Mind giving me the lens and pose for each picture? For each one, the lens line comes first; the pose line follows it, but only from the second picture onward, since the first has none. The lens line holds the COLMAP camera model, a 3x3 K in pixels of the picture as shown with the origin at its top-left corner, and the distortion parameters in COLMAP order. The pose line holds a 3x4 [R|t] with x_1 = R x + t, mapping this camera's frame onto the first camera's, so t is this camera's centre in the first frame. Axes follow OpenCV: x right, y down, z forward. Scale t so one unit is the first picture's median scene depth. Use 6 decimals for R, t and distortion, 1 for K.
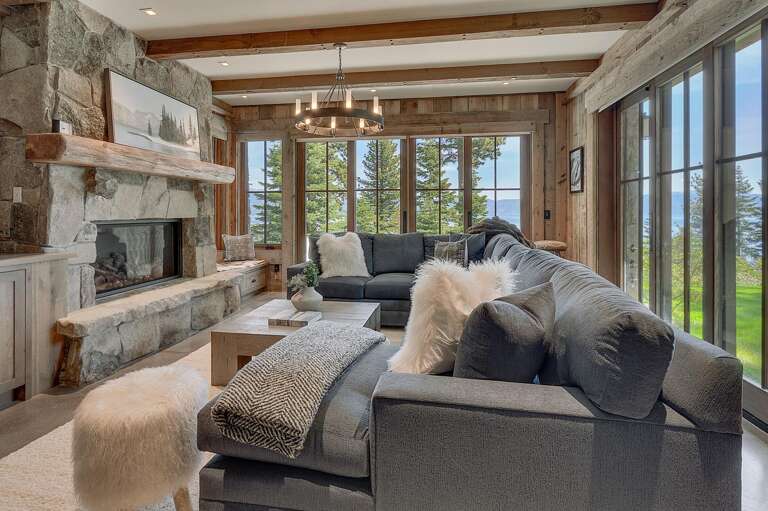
lens RADIAL K [[382.6, 0, 381.3], [0, 382.6, 210.7], [0, 0, 1]] dist [-0.000543, 0.000271]
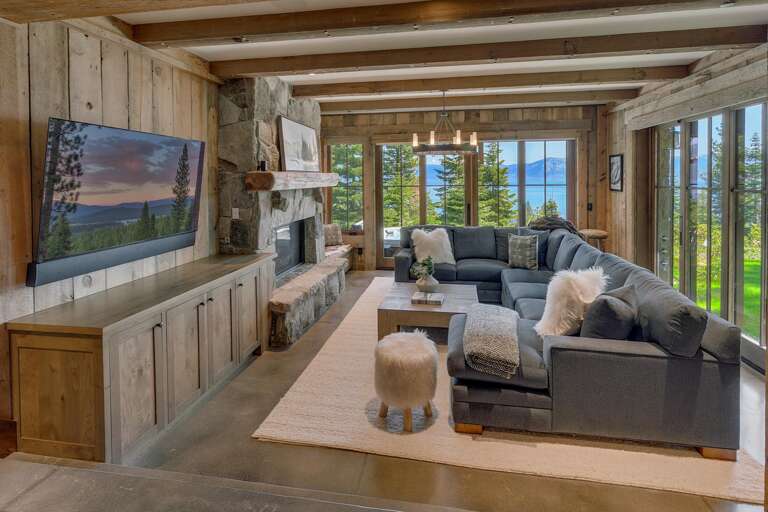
lens RADIAL K [[386.0, 0, 387.0], [0, 386.0, 184.6], [0, 0, 1]] dist [0.000630, 0.000234]
pose [[0.999909, -0.006543, -0.011795, -0.311359], [0.006787, 0.999761, 0.020775, -0.147003], [0.011656, -0.020853, 0.999715, -0.361723]]
